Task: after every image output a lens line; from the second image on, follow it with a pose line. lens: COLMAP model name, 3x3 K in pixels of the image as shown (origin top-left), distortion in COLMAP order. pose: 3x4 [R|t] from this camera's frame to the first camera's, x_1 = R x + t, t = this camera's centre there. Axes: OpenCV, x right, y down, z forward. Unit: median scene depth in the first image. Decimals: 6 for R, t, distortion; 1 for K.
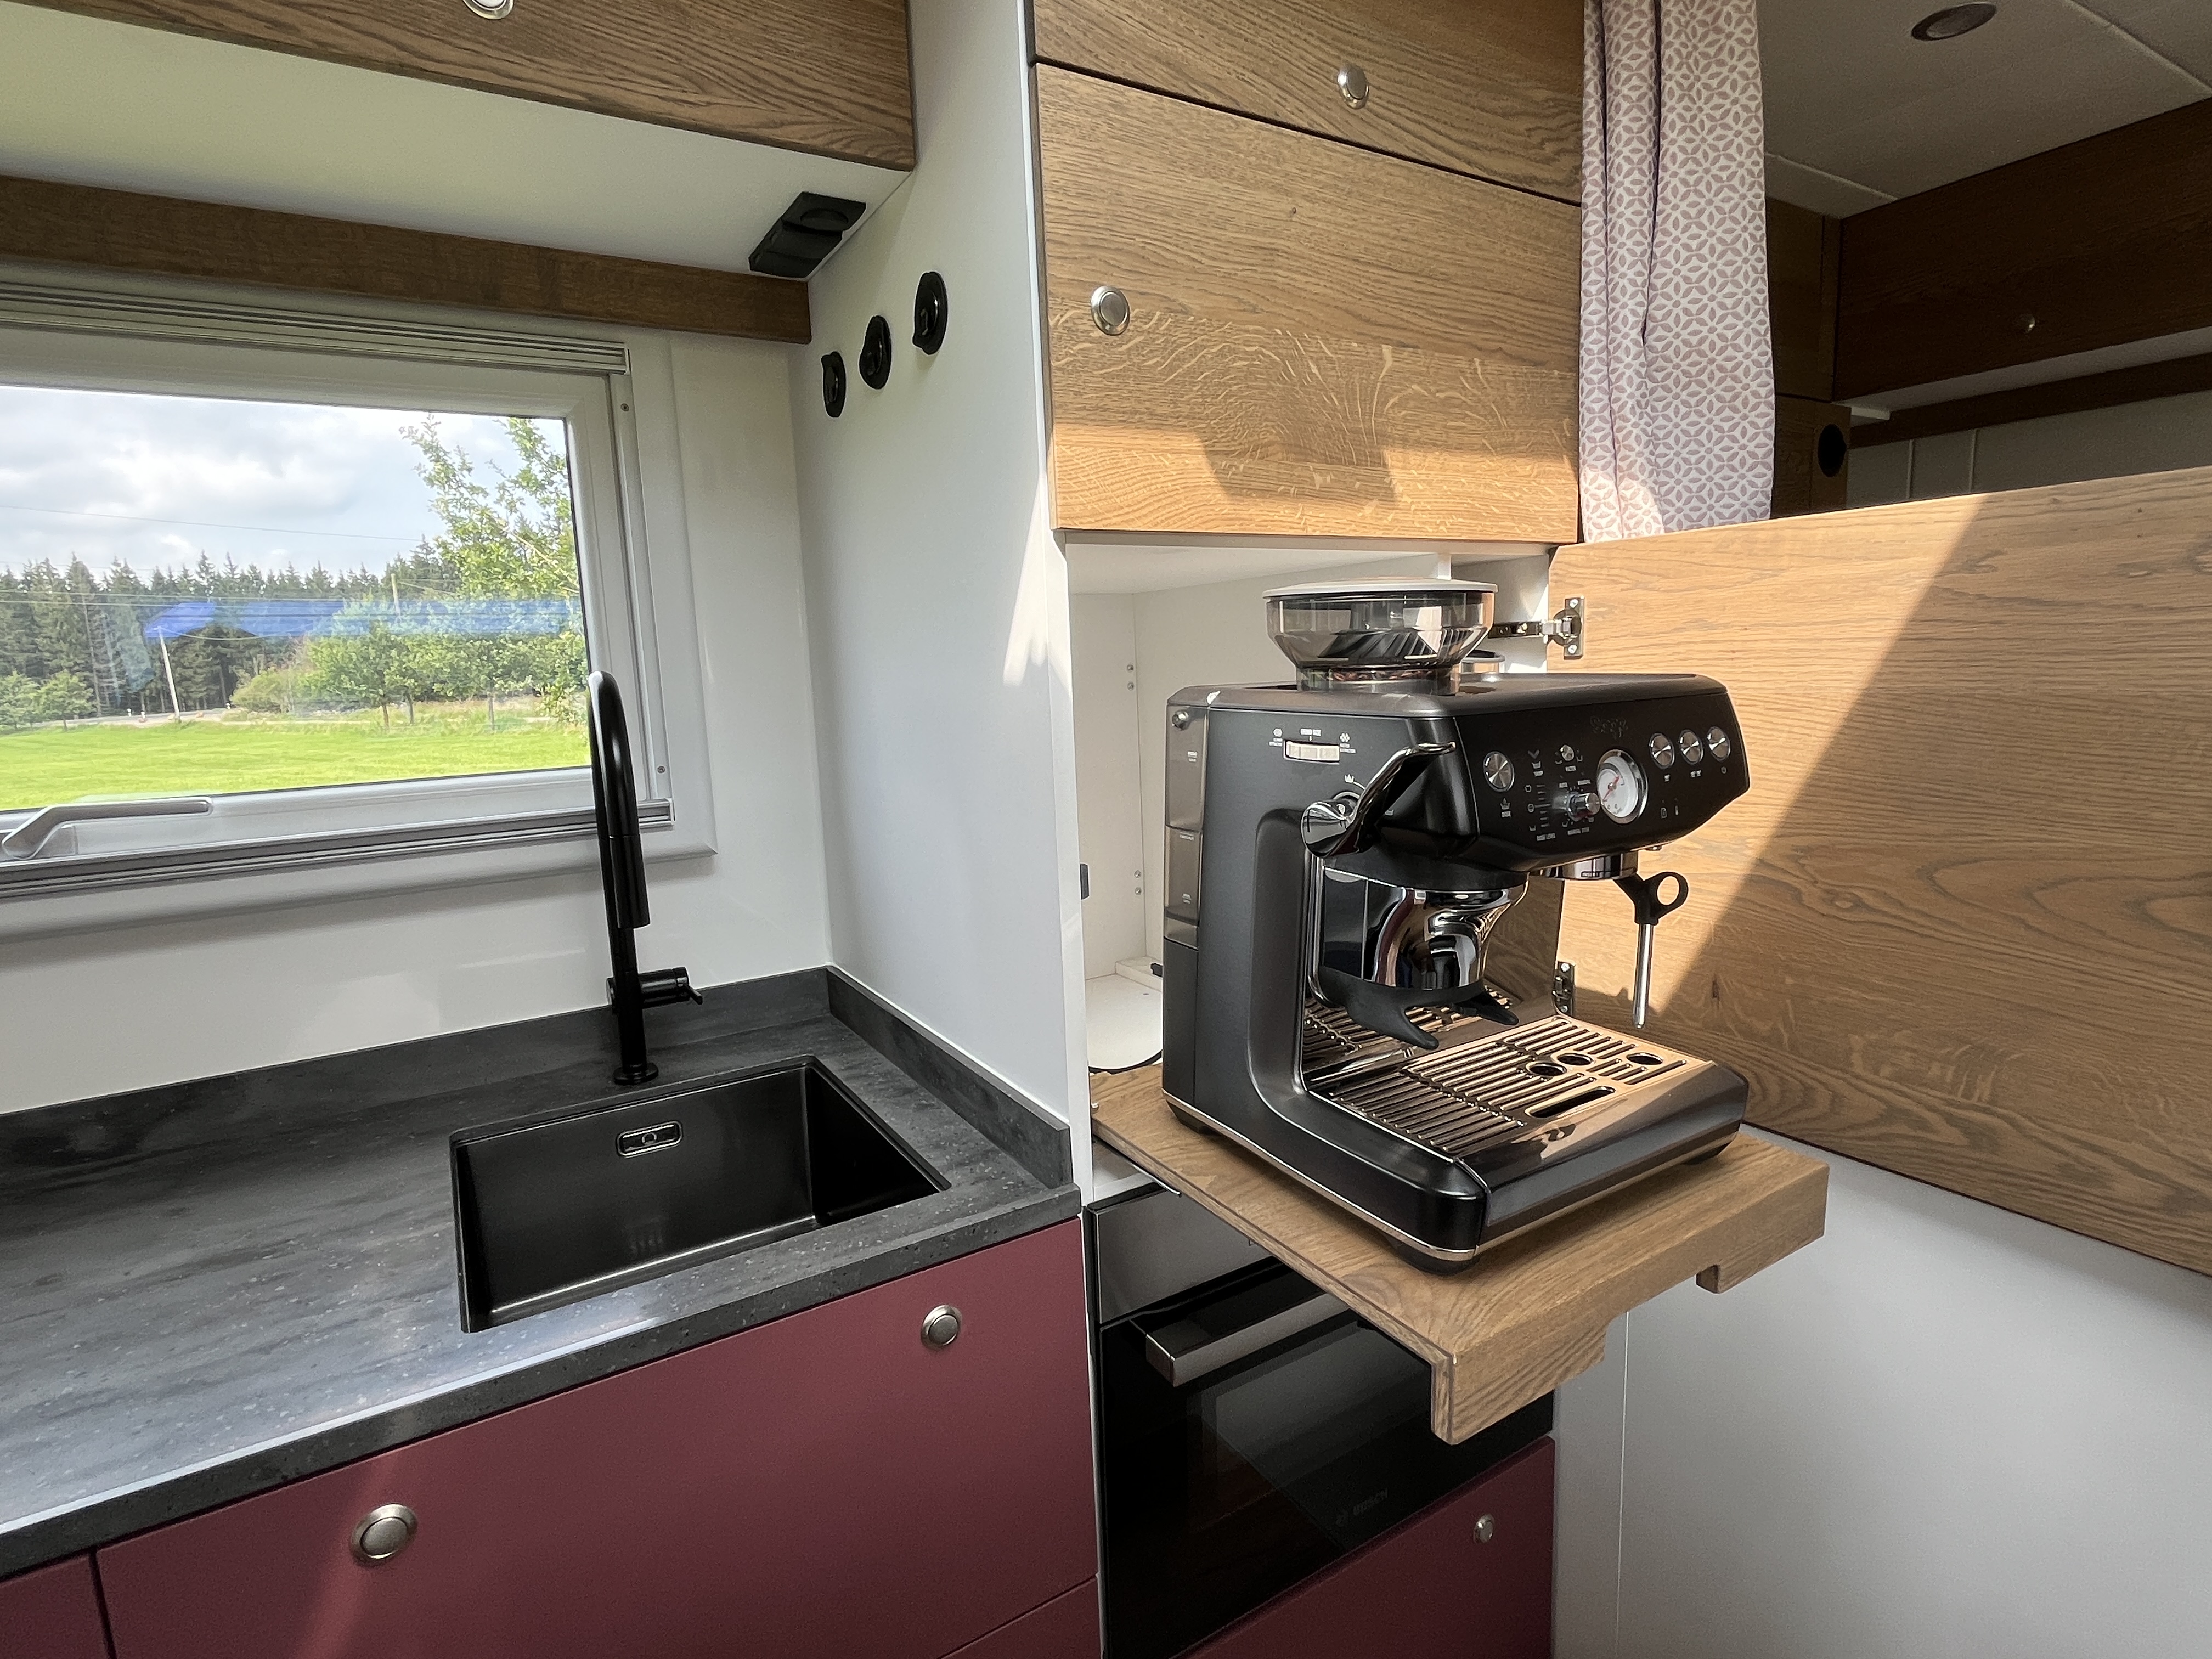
lens RADIAL K [[1121.8, 0, 1103.0], [0, 1121.8, 836.9], [0, 0, 1]] dist [-0.001250, 0.000280]
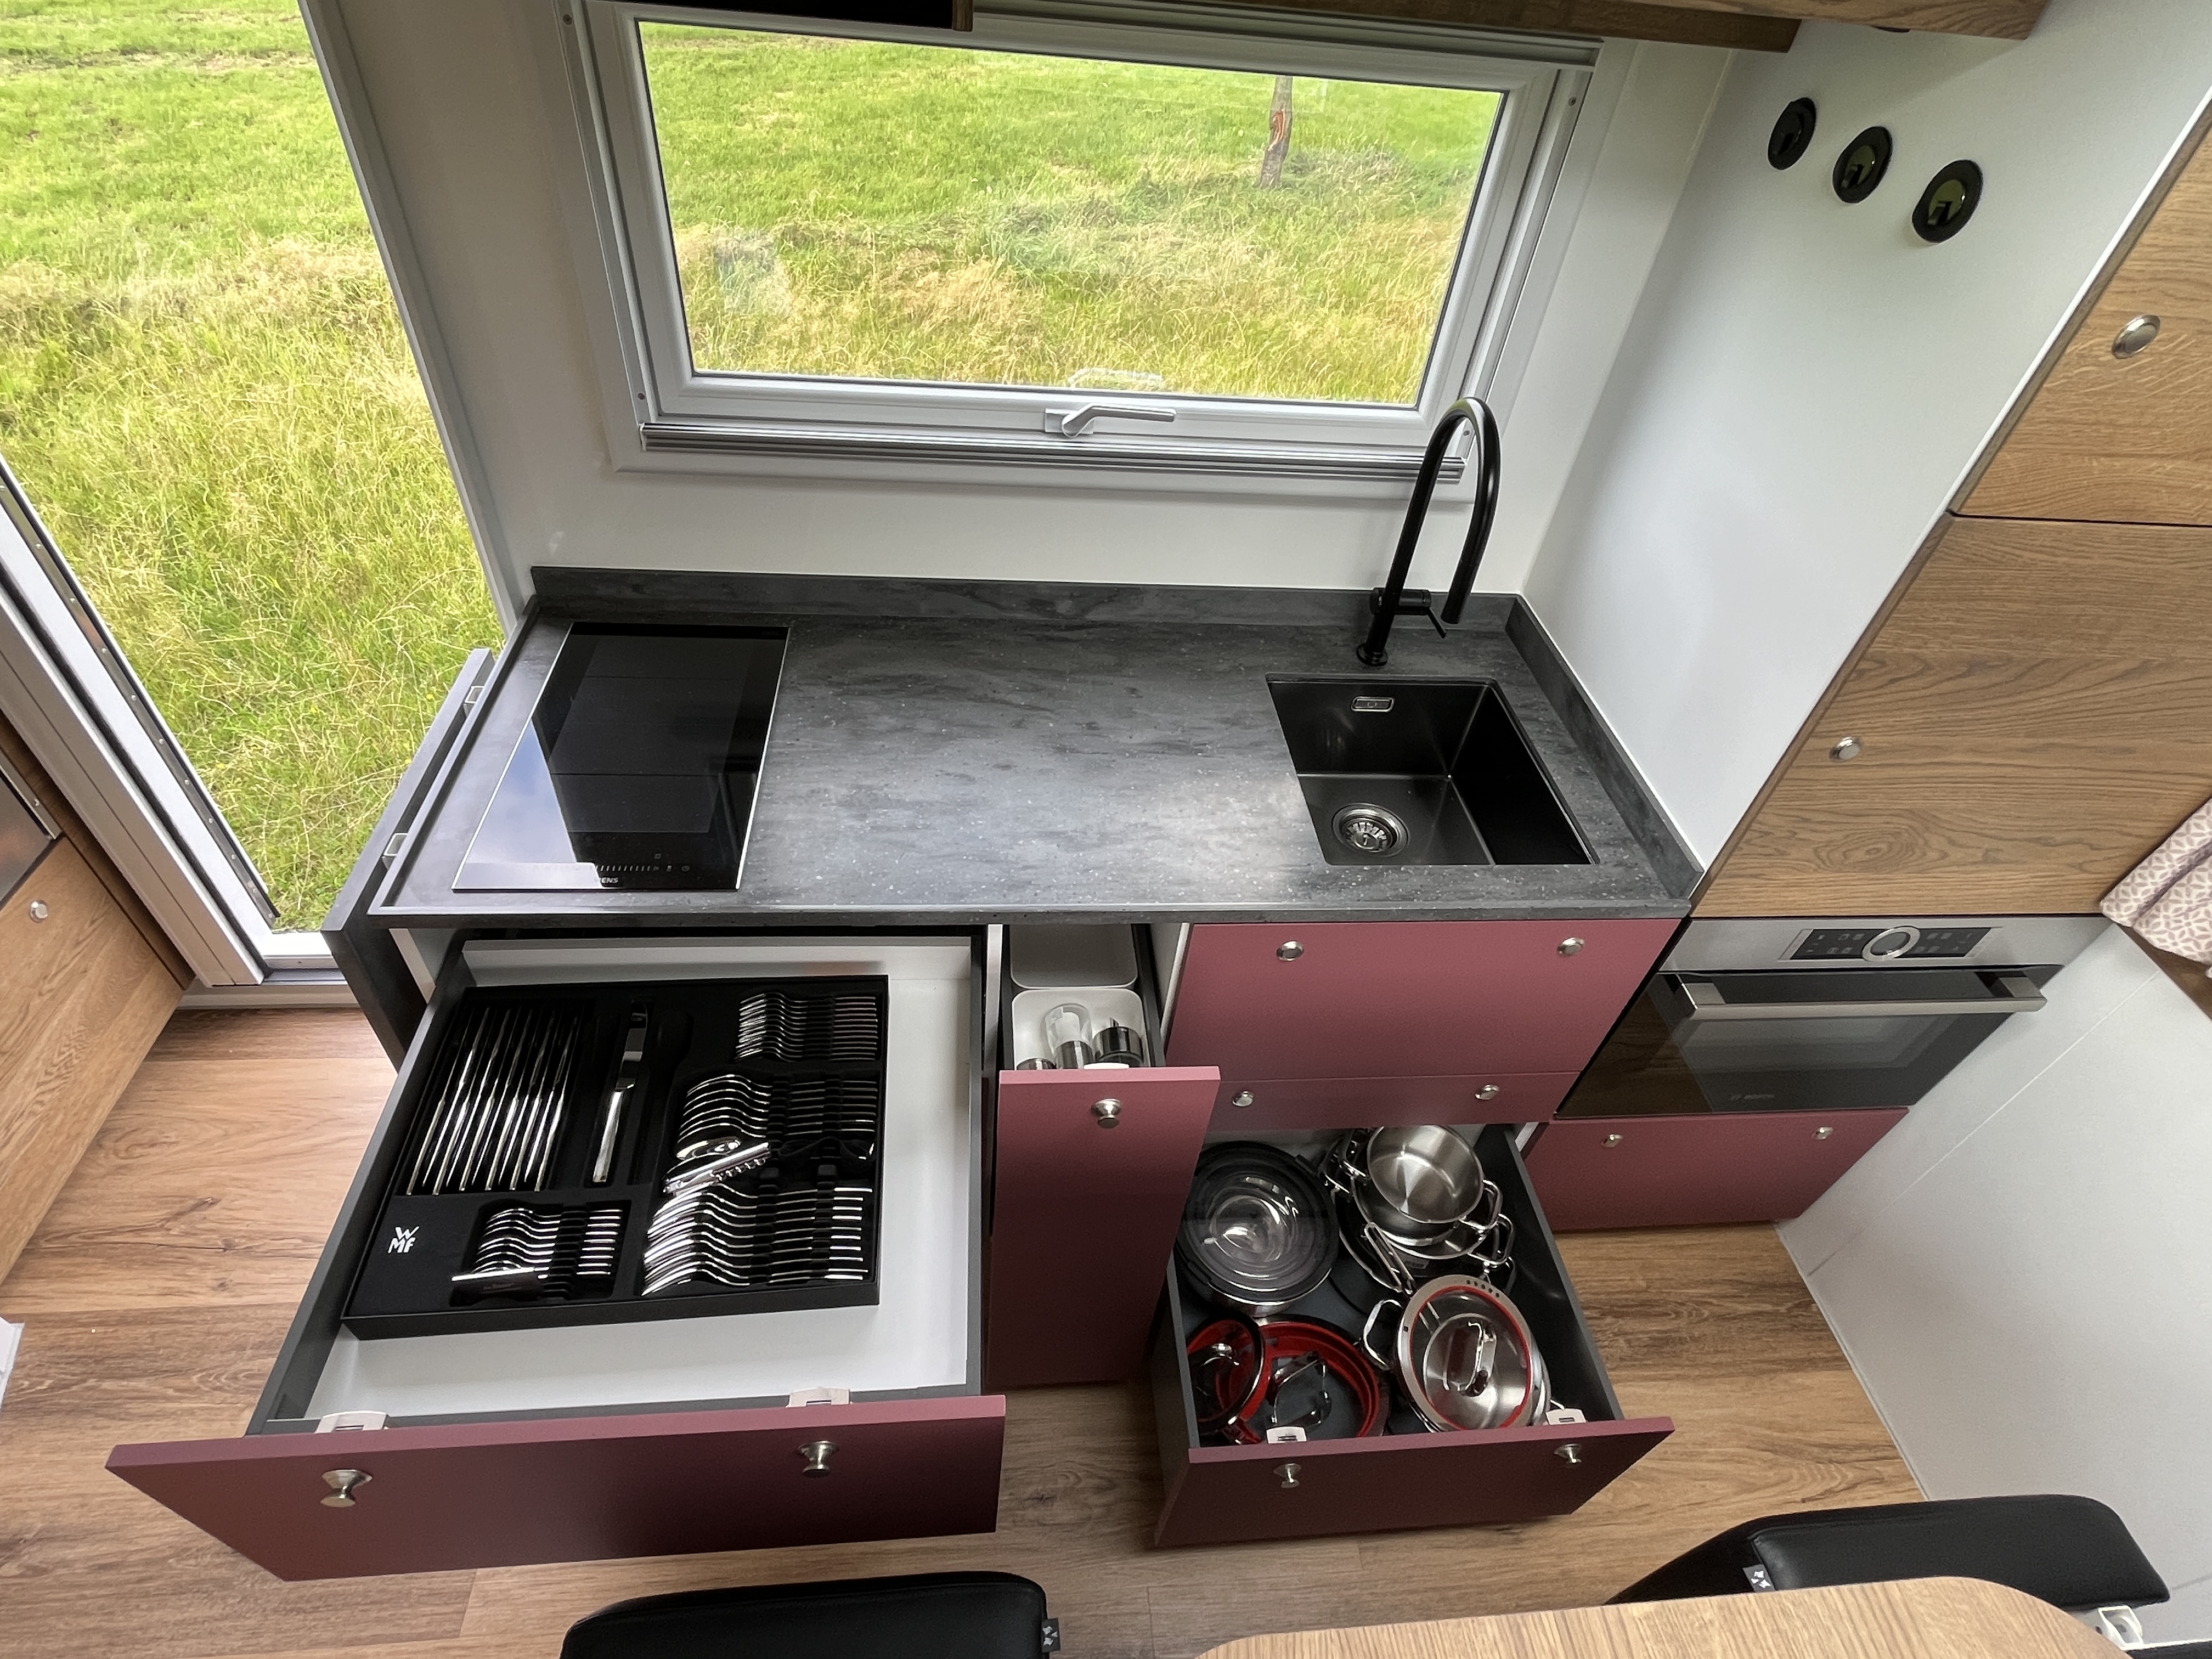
lens RADIAL K [[1121.8, 0, 1095.1], [0, 1121.8, 825.7], [0, 0, 1]] dist [-0.001250, 0.000280]
pose [[0.886621, 0.389675, -0.249113, -0.338864], [-0.189828, 0.797773, 0.572297, -0.407945], [0.421745, -0.460122, 0.781293, -0.386526]]
